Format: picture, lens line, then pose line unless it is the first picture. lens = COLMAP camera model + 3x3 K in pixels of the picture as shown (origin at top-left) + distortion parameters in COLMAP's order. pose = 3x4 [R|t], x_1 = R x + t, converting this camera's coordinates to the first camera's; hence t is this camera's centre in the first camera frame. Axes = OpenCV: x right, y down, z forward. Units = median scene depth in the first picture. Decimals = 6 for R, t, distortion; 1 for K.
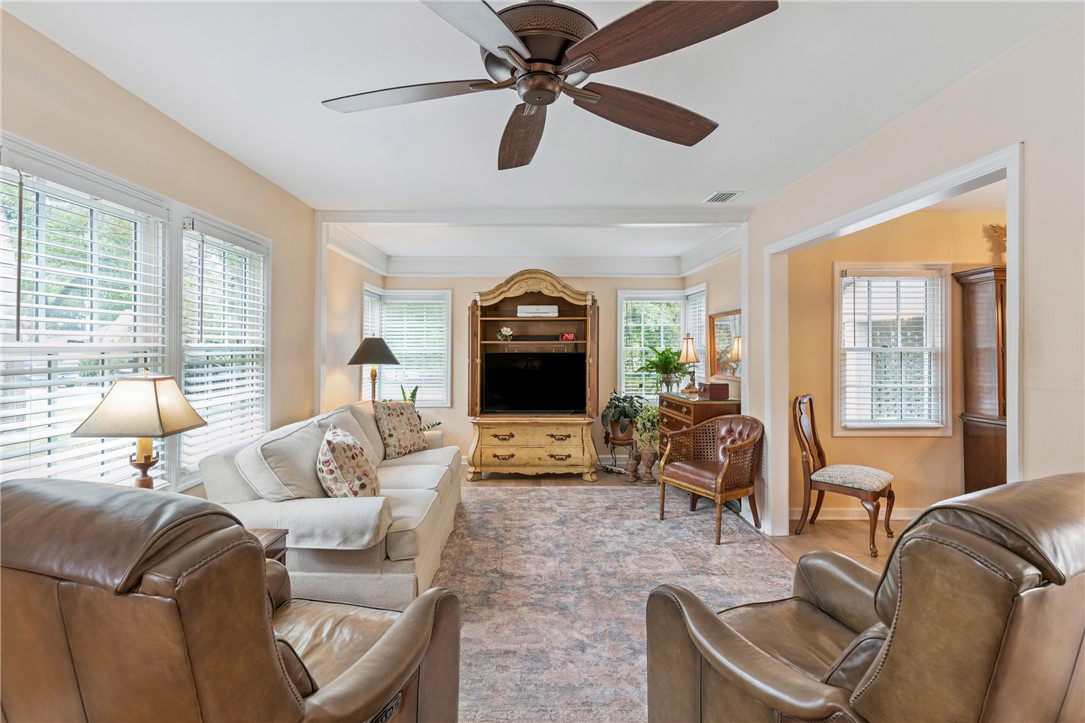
lens RADIAL K [[554.0, 0, 540.2], [0, 554.0, 350.6], [0, 0, 1]] dist [0.000381, -0.000257]
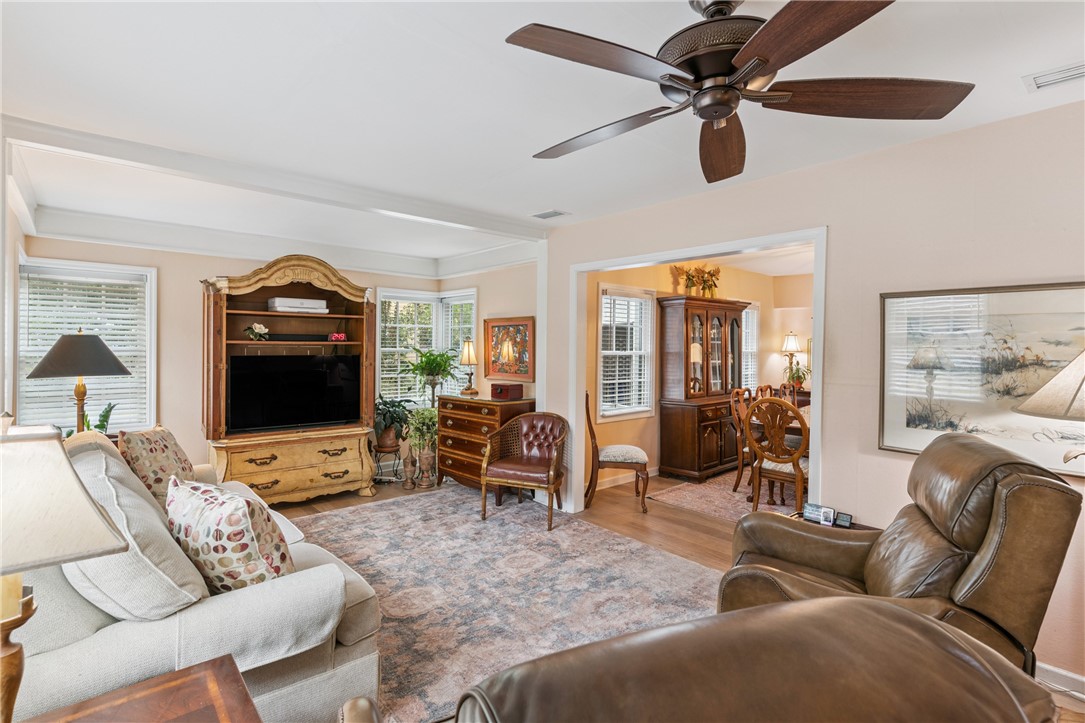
lens RADIAL K [[535.9, 0, 542.5], [0, 535.9, 361.5], [0, 0, 1]] dist [0.000461, 0.000780]
pose [[0.742985, -0.011473, 0.669210, -0.348111], [-0.007713, 0.999640, 0.025701, -0.013096], [-0.669264, -0.024257, 0.742629, 0.192419]]
